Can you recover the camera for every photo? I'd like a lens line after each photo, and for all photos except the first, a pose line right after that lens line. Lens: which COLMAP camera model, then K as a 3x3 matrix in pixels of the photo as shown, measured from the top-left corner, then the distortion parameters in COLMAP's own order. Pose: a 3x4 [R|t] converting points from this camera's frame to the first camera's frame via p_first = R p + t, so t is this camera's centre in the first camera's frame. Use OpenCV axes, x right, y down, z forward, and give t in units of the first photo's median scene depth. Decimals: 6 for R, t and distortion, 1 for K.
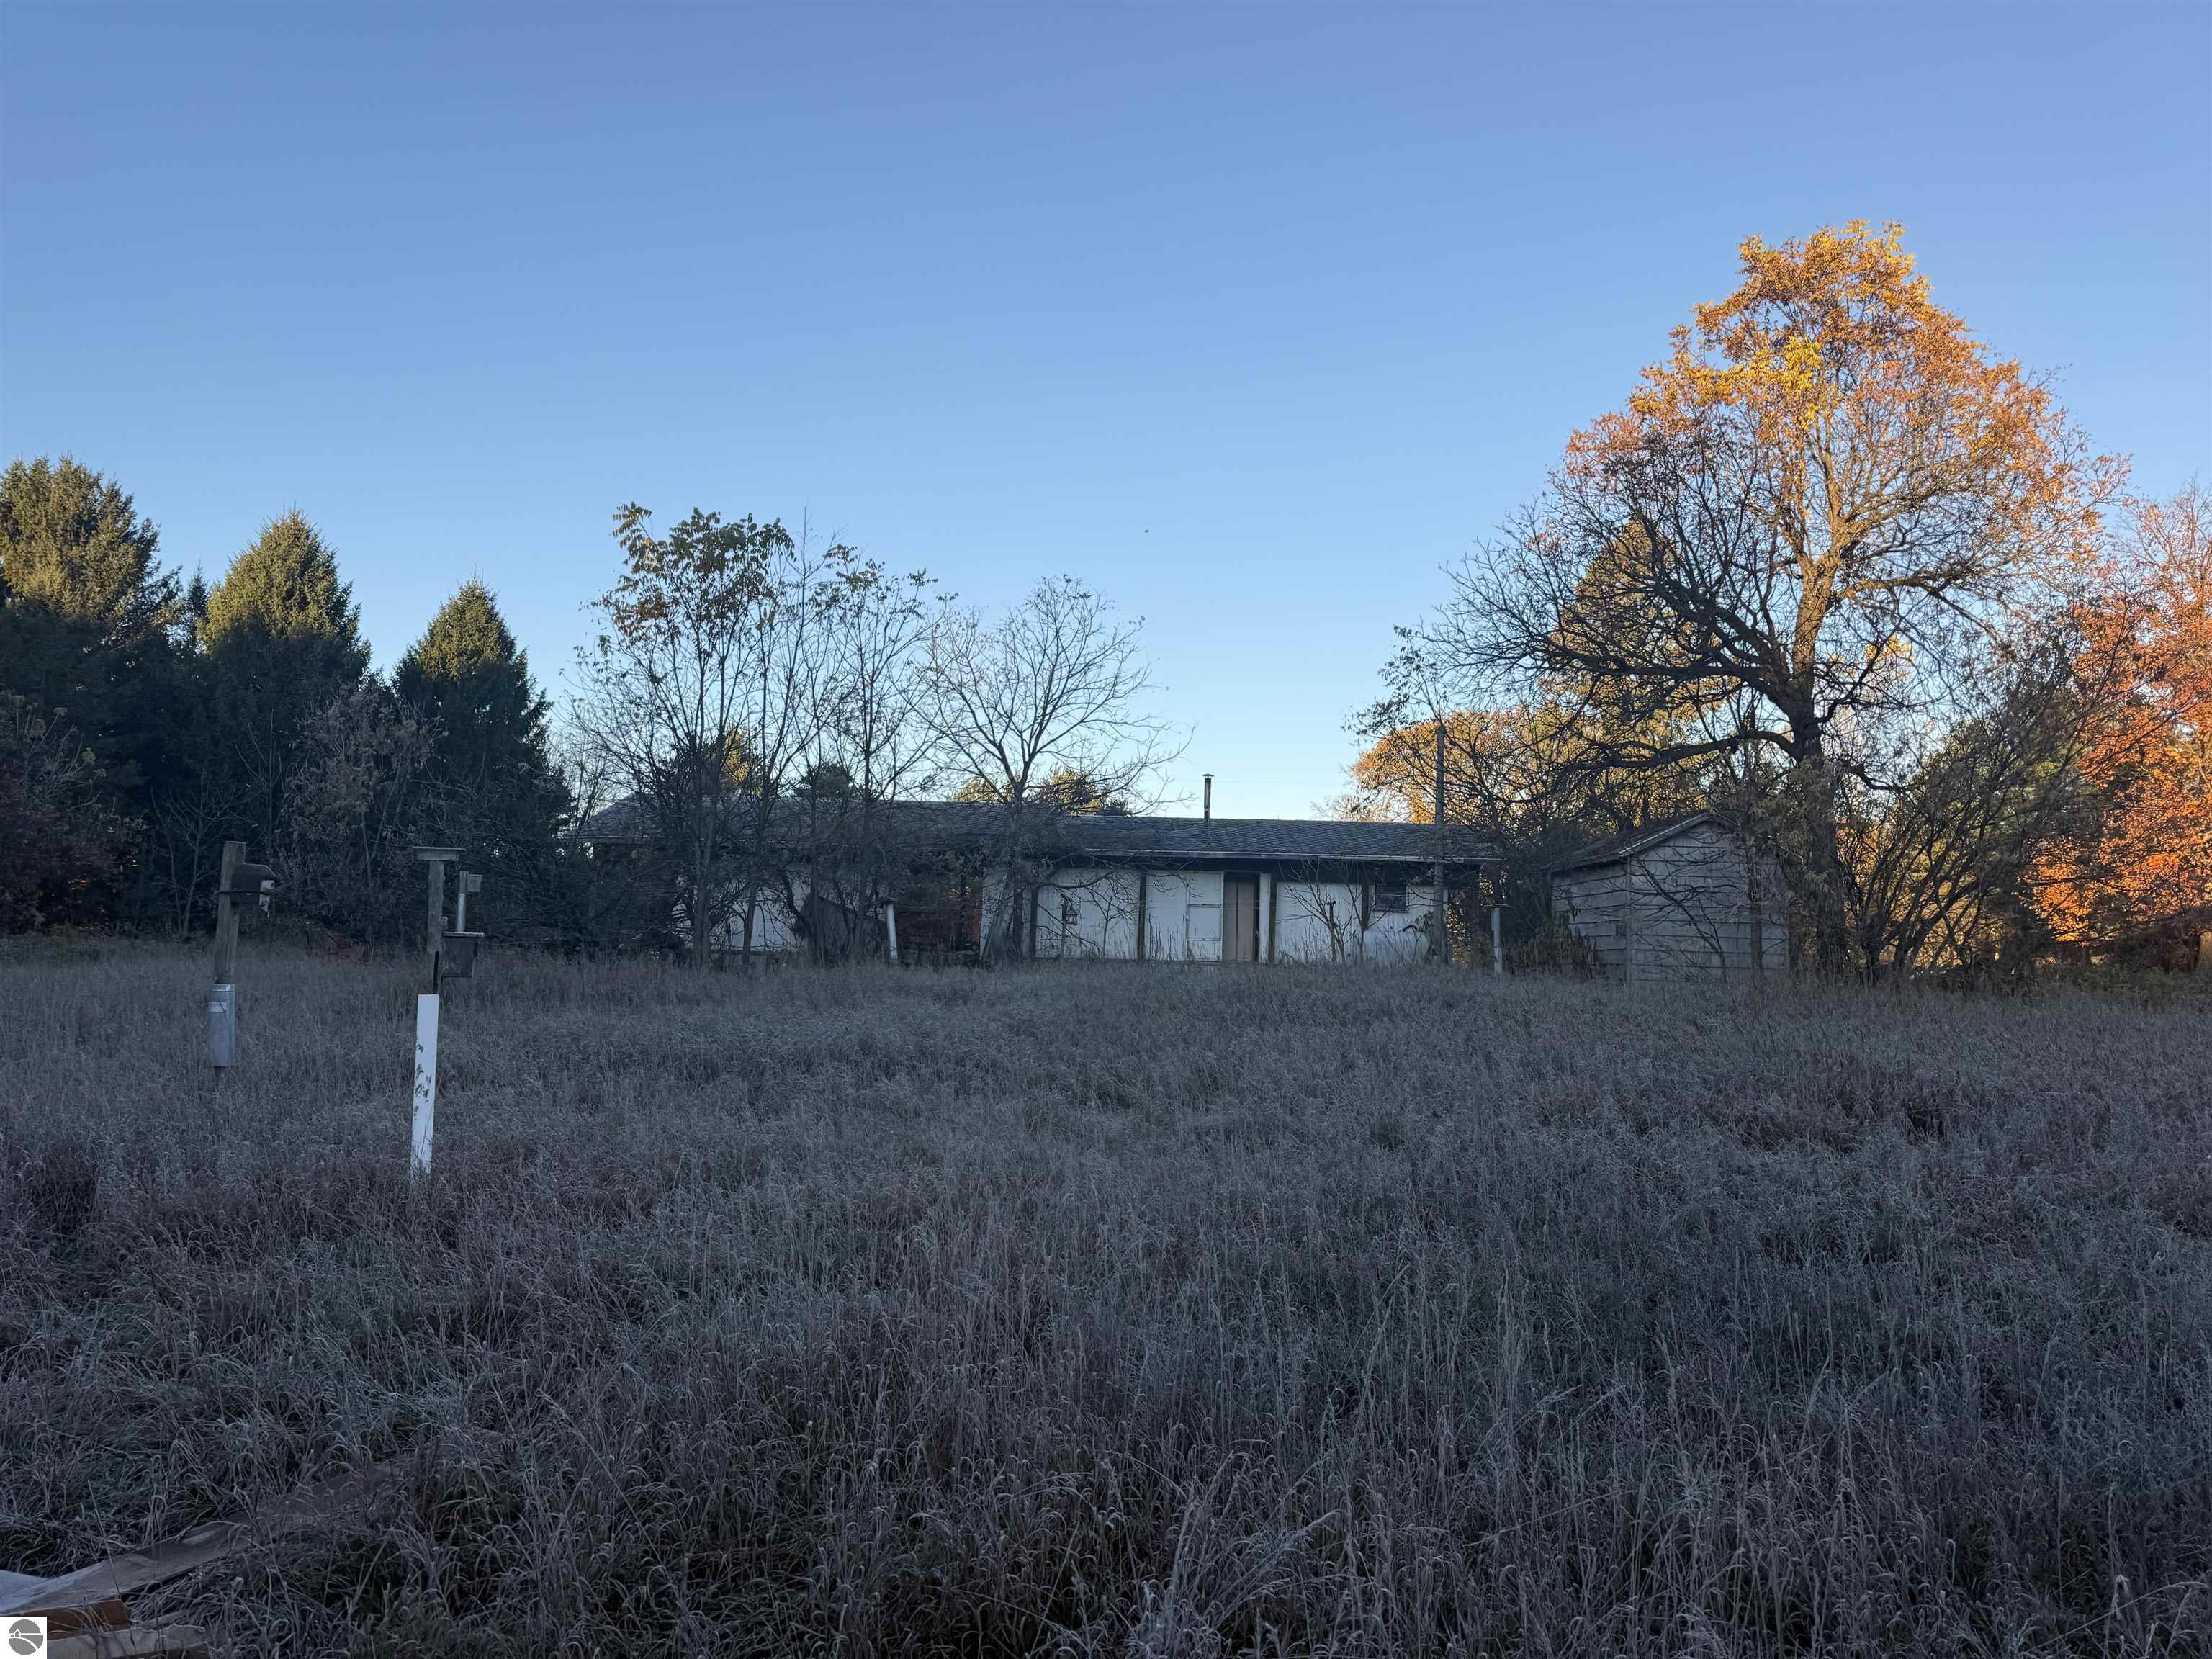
lens RADIAL K [[1553.8, 0, 1106.0], [0, 1553.8, 829.5], [0, 0, 1]] dist [0.024356, -0.028071]
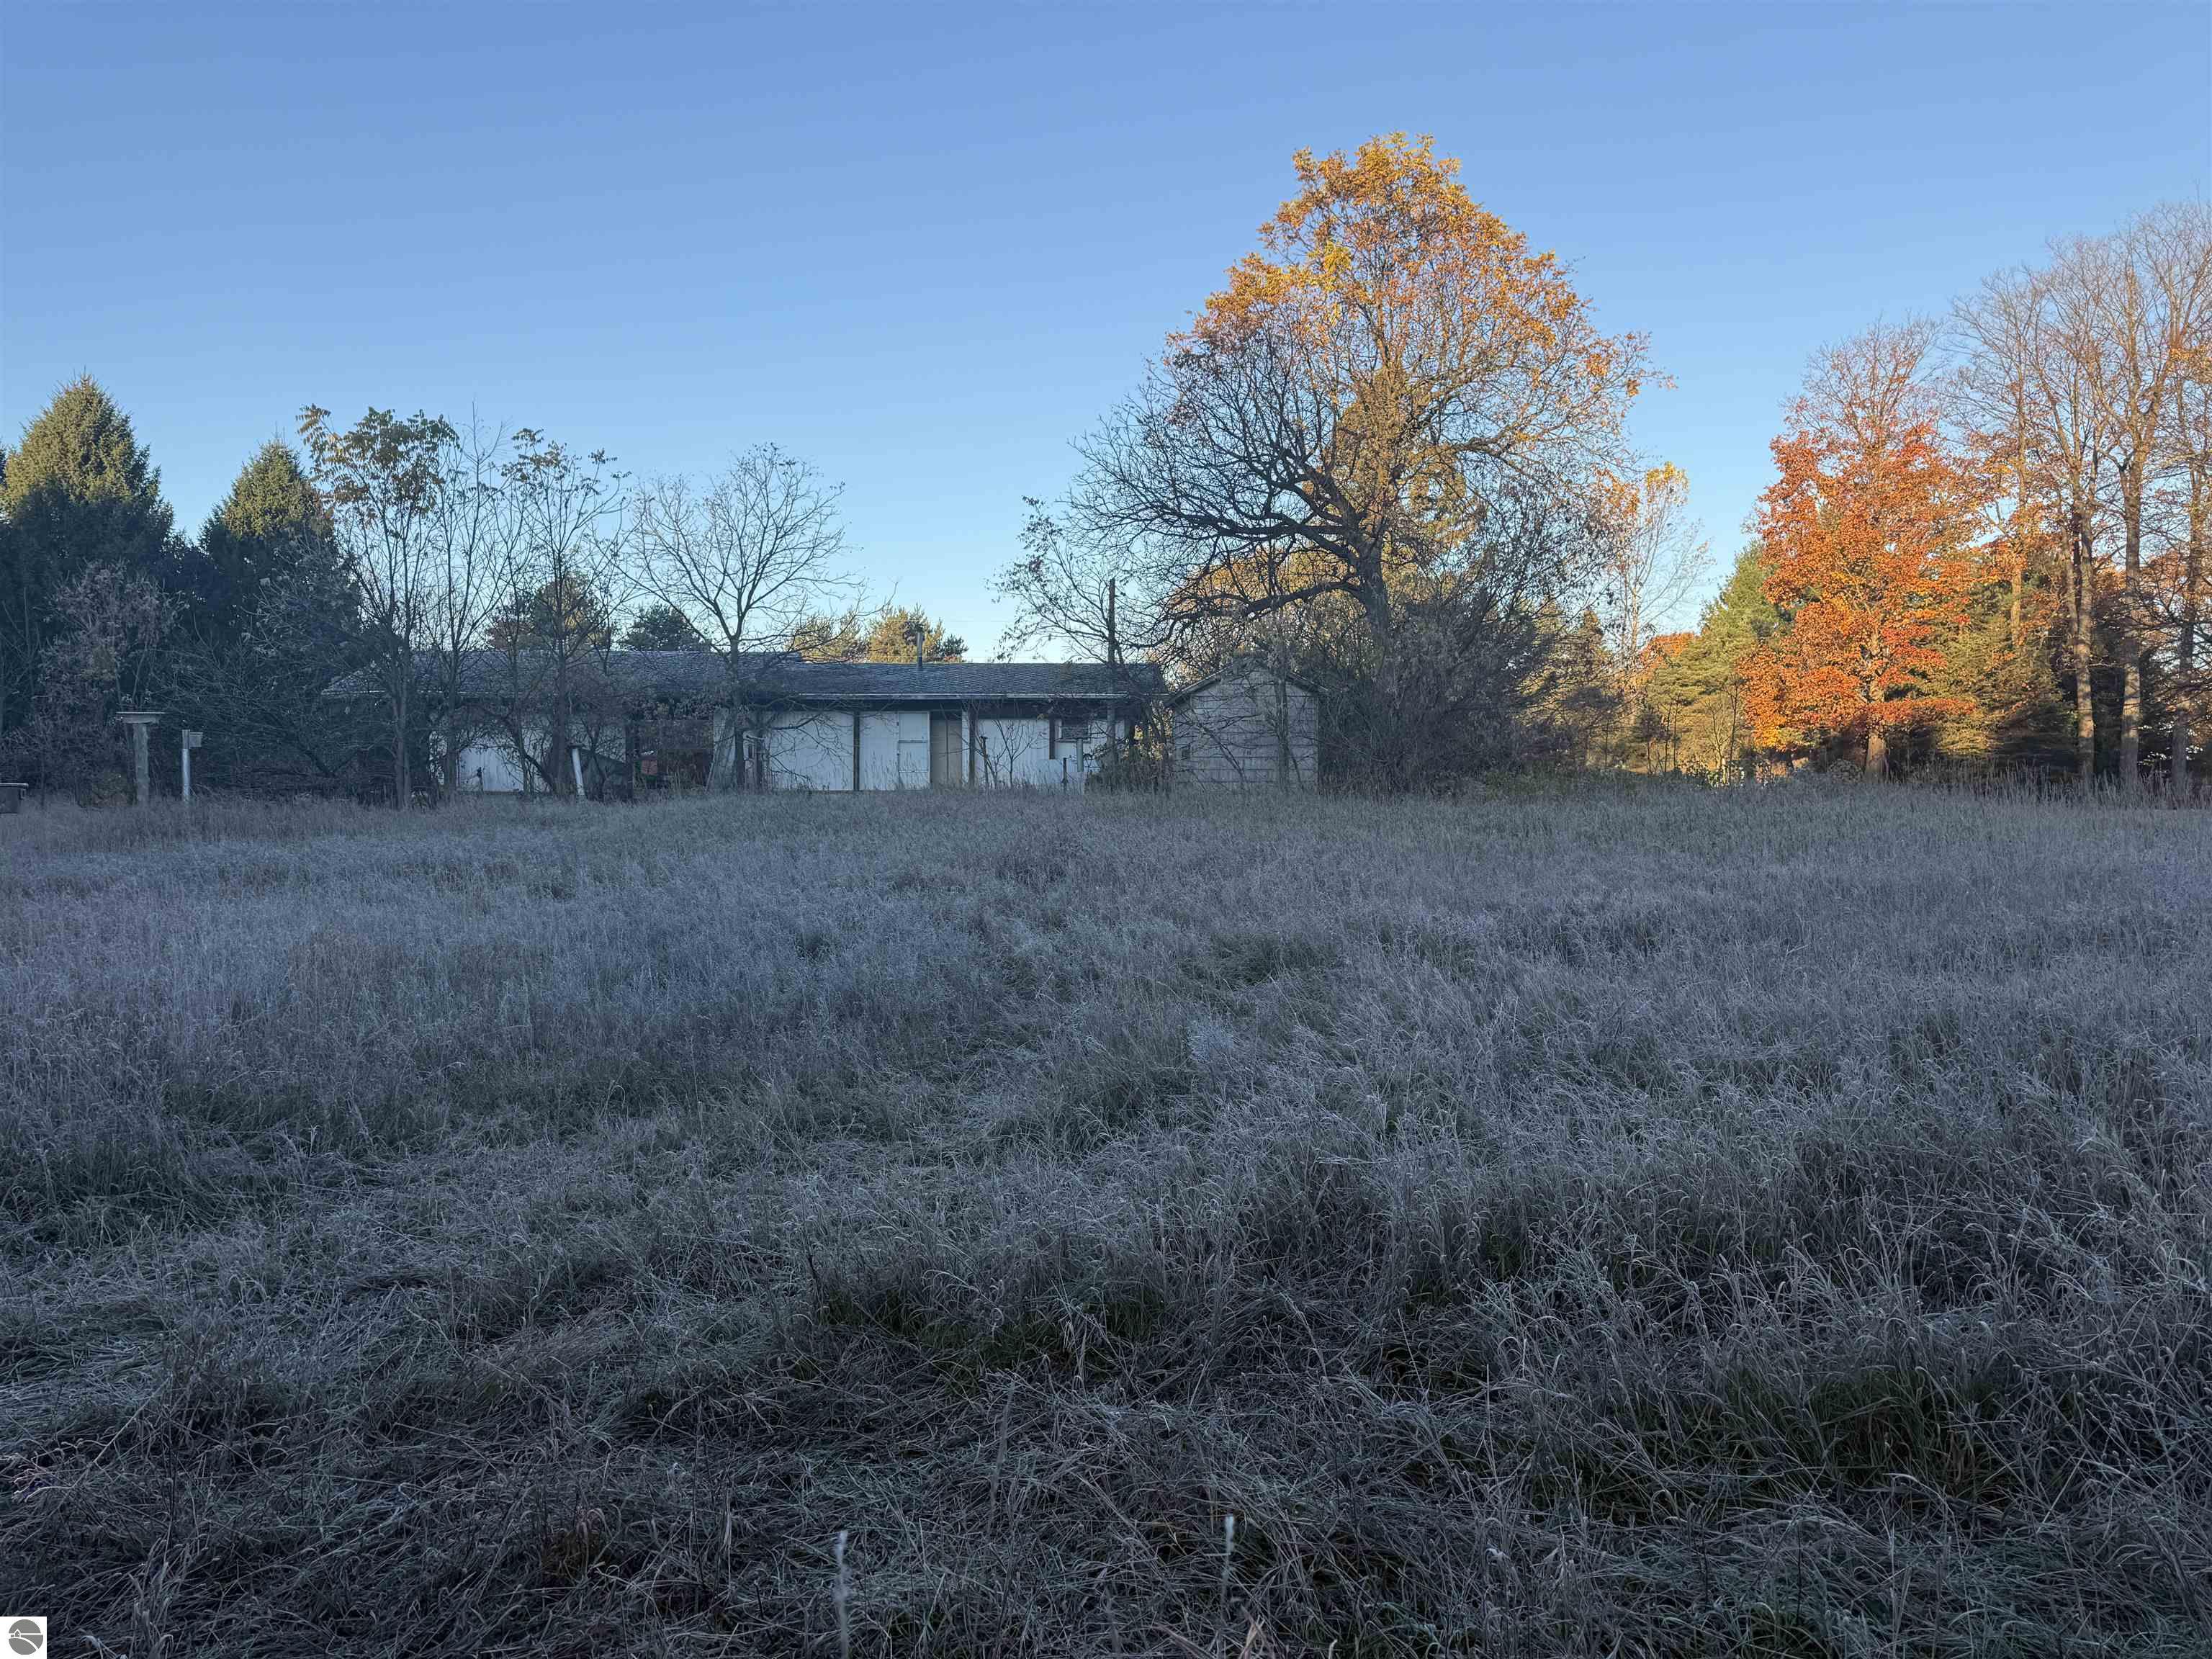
lens RADIAL K [[1553.8, 0, 1106.0], [0, 1553.8, 829.5], [0, 0, 1]] dist [0.024356, -0.028071]
pose [[0.998469, -0.027332, 0.048098, 0.147746], [0.021922, 0.993733, 0.109610, -0.008255], [-0.050793, -0.108388, 0.992810, -0.137309]]
